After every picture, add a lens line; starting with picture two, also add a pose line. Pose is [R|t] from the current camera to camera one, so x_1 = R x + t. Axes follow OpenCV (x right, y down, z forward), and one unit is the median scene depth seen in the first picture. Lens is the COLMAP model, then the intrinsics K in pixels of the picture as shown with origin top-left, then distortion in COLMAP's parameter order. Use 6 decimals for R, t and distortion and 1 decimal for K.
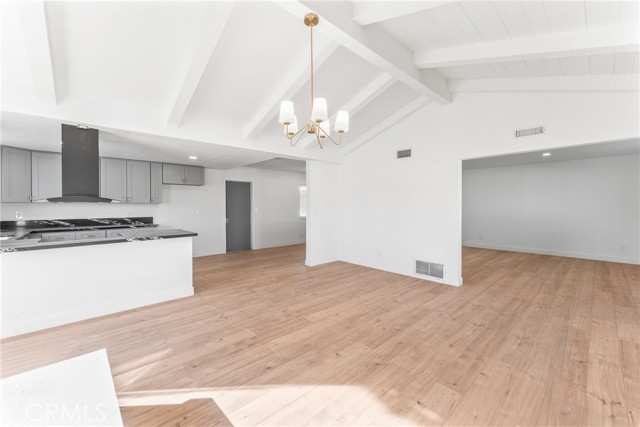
lens RADIAL K [[262.8, 0, 325.1], [0, 262.8, 208.3], [0, 0, 1]] dist [0.000726, 0.000156]
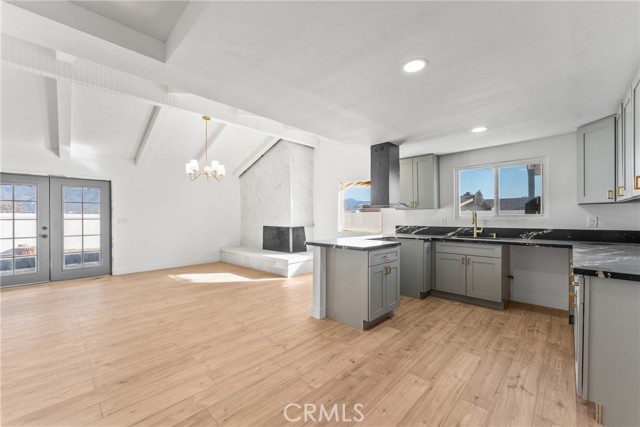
lens RADIAL K [[262.8, 0, 321.7], [0, 262.8, 212.2], [0, 0, 1]] dist [0.000726, 0.000156]
pose [[-0.998822, 0.006552, -0.048073, -0.588314], [0.006586, 0.999978, -0.000556, -0.004208], [0.048069, -0.000872, -0.998844, 2.181350]]
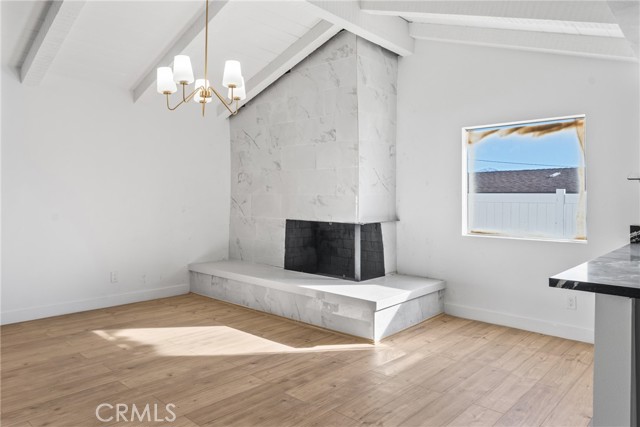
lens RADIAL K [[430.3, 0, 319.1], [0, 430.3, 186.3], [0, 0, 1]] dist [0.006672, -0.001975]
pose [[-0.997500, -0.008507, -0.070147, -0.220845], [-0.007245, 0.999808, -0.018220, 0.003906], [0.070288, -0.017667, -0.997370, 1.693362]]
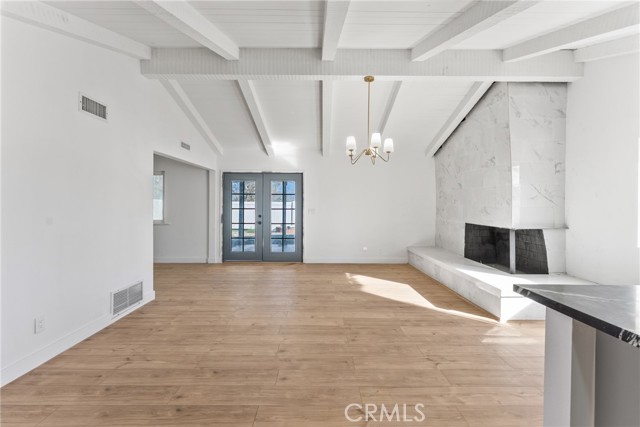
lens RADIAL K [[262.8, 0, 318.3], [0, 262.8, 206.1], [0, 0, 1]] dist [0.000726, 0.000156]
pose [[-0.732315, -0.005028, 0.680948, -0.612943], [0.006384, 0.999878, 0.014248, -0.018135], [-0.680936, 0.014781, -0.732193, 1.650622]]
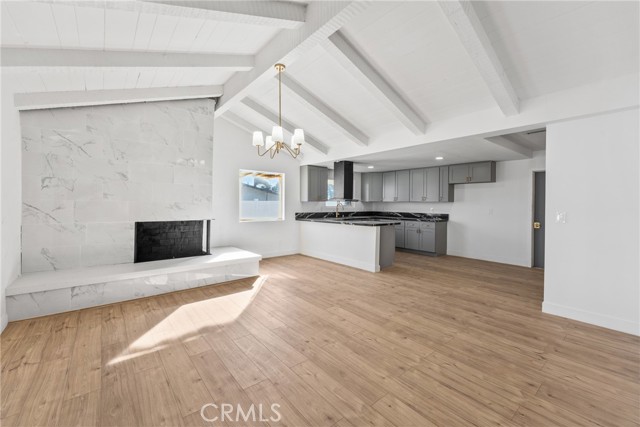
lens RADIAL K [[262.8, 0, 310.7], [0, 262.8, 207.1], [0, 0, 1]] dist [0.000726, 0.000156]
pose [[-0.089092, 0.017047, -0.995878, 0.950974], [-0.021980, 0.999576, 0.019077, -0.009303], [0.995781, 0.023589, -0.088679, 0.937076]]
